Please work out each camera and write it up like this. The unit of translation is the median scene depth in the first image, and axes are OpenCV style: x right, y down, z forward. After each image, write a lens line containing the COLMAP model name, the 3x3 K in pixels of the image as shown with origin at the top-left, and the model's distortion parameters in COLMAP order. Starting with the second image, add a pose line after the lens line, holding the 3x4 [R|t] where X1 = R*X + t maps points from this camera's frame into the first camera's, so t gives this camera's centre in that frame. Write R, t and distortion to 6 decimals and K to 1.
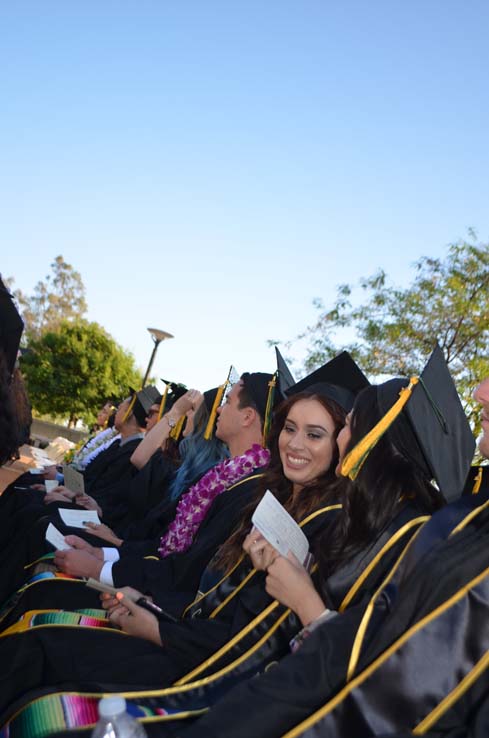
lens RADIAL K [[814.2, 0, 241.7], [0, 814.2, 375.4], [0, 0, 1]] dist [-0.032744, 0.000000]
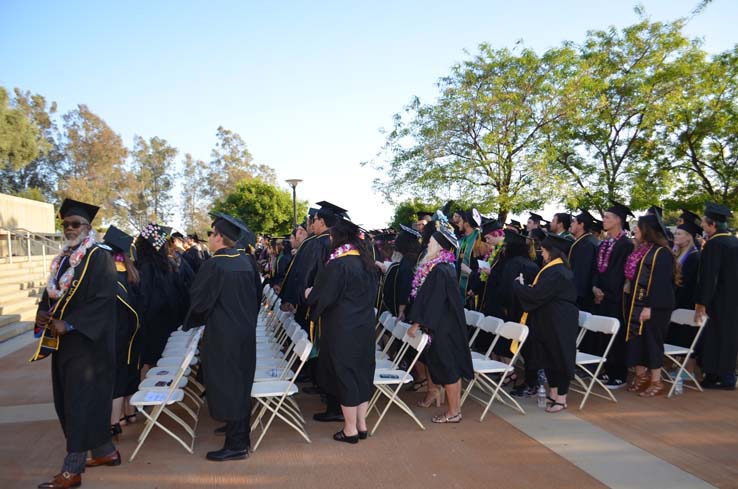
lens RADIAL K [[594.3, 0, 368.7], [0, 594.3, 244.7], [0, 0, 1]] dist [-0.009605, 0.000359]
pose [[0.947506, -0.315412, -0.052419, 0.059119], [0.319519, 0.940107, 0.118771, -0.026411], [0.011818, -0.129285, 0.991537, -0.154053]]
